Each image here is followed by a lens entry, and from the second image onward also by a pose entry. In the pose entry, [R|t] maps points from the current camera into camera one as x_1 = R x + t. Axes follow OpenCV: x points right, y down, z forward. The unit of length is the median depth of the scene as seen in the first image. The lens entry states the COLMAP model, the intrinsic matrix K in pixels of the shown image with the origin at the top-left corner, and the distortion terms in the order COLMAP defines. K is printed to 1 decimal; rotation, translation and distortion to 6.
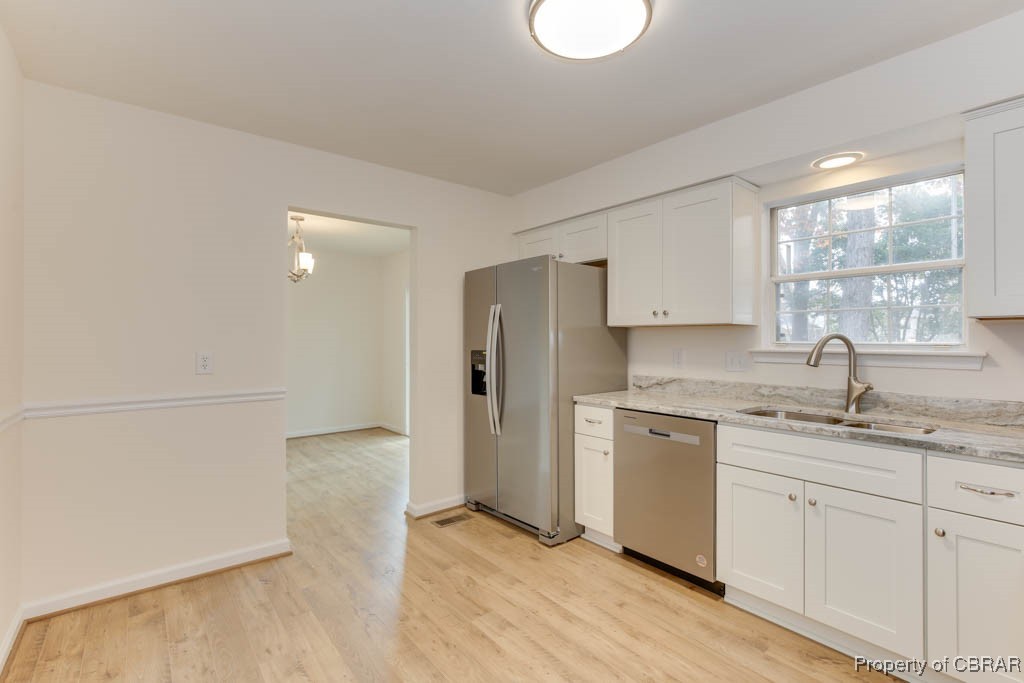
lens RADIAL K [[472.0, 0, 512.0], [0, 472.0, 341.5], [0, 0, 1]] dist [0.000358, 0.004472]
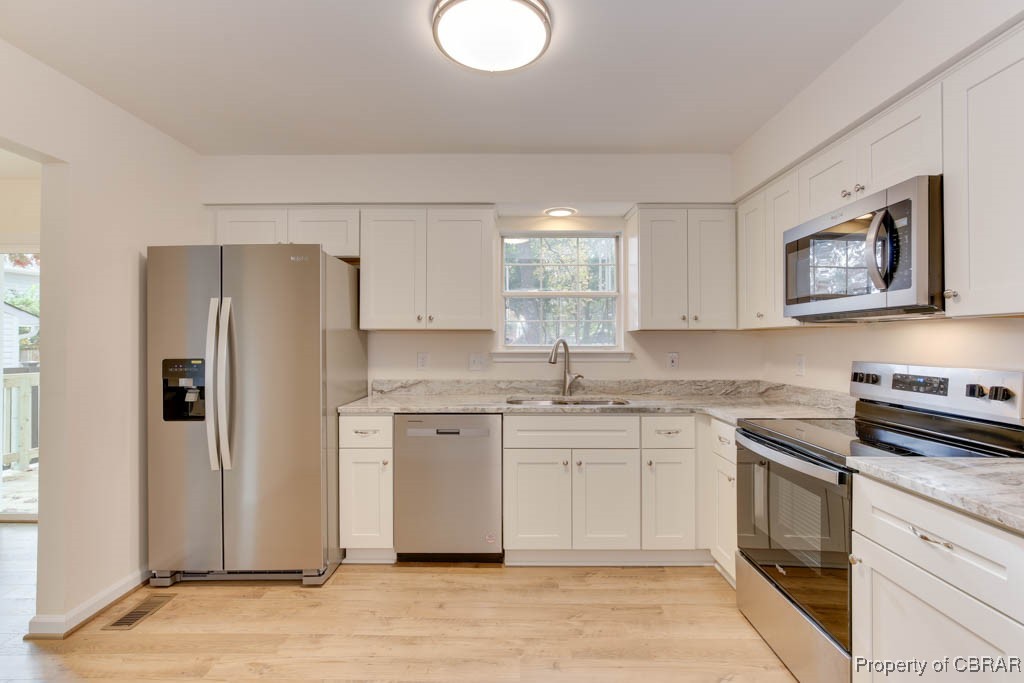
lens RADIAL K [[472.0, 0, 512.0], [0, 472.0, 341.5], [0, 0, 1]] dist [0.000358, 0.004472]
pose [[0.646173, -0.000269, 0.763191, -0.369408], [0.004108, 0.999987, -0.003125, -0.004524], [-0.763180, 0.005155, 0.646165, 0.189593]]
